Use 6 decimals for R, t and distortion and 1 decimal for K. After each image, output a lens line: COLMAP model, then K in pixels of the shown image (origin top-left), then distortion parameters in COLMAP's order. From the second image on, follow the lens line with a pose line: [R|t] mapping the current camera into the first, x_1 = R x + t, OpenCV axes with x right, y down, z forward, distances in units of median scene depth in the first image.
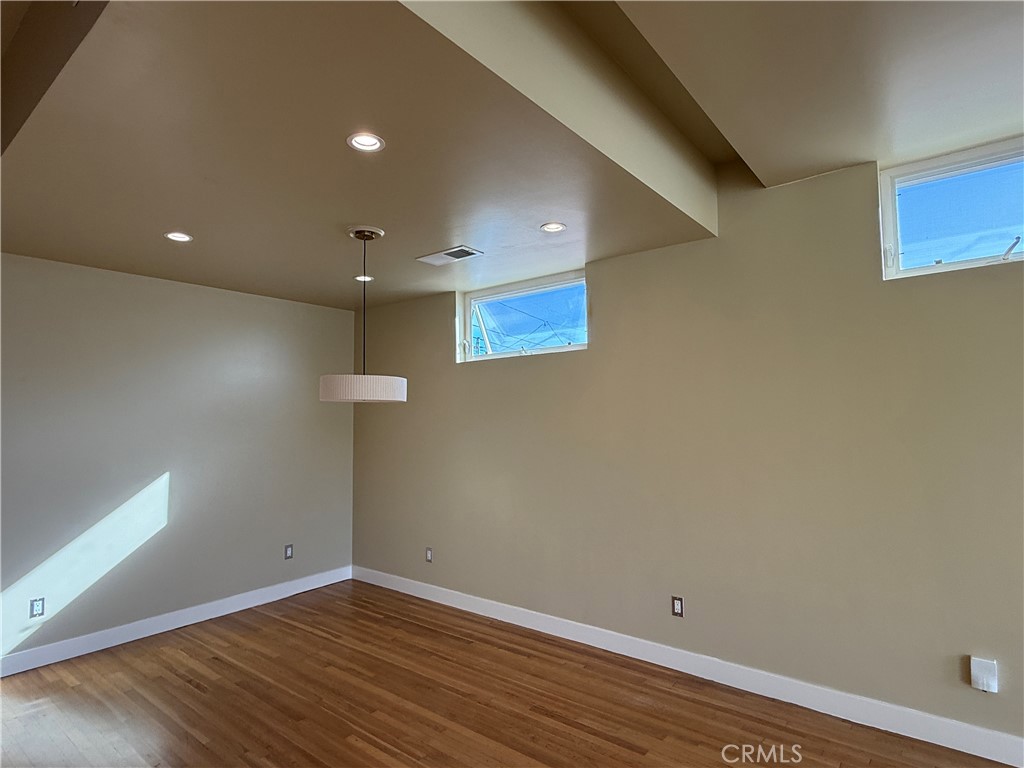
lens RADIAL K [[548.3, 0, 506.6], [0, 548.3, 382.2], [0, 0, 1]] dist [0.001245, -0.002005]
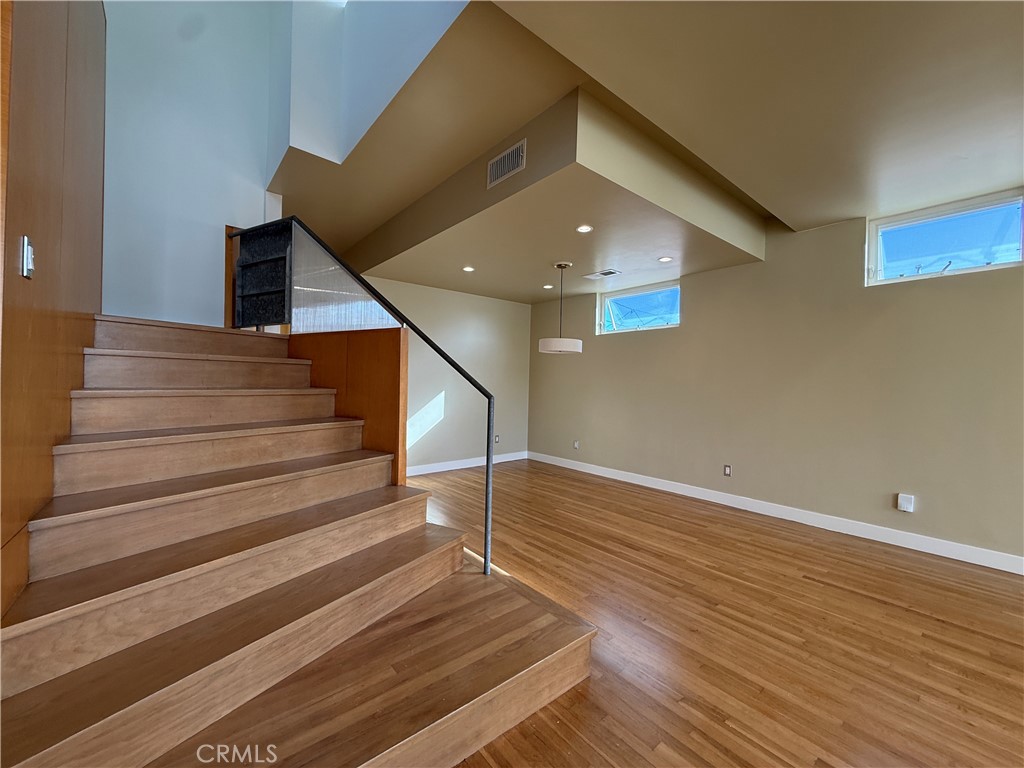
lens RADIAL K [[408.1, 0, 510.0], [0, 408.1, 381.9], [0, 0, 1]] dist [-0.003931, 0.001058]
pose [[0.978602, 0.030743, -0.203453, -0.118244], [-0.017381, 0.997592, 0.067142, 0.039951], [0.205028, -0.062169, 0.976780, -0.414254]]
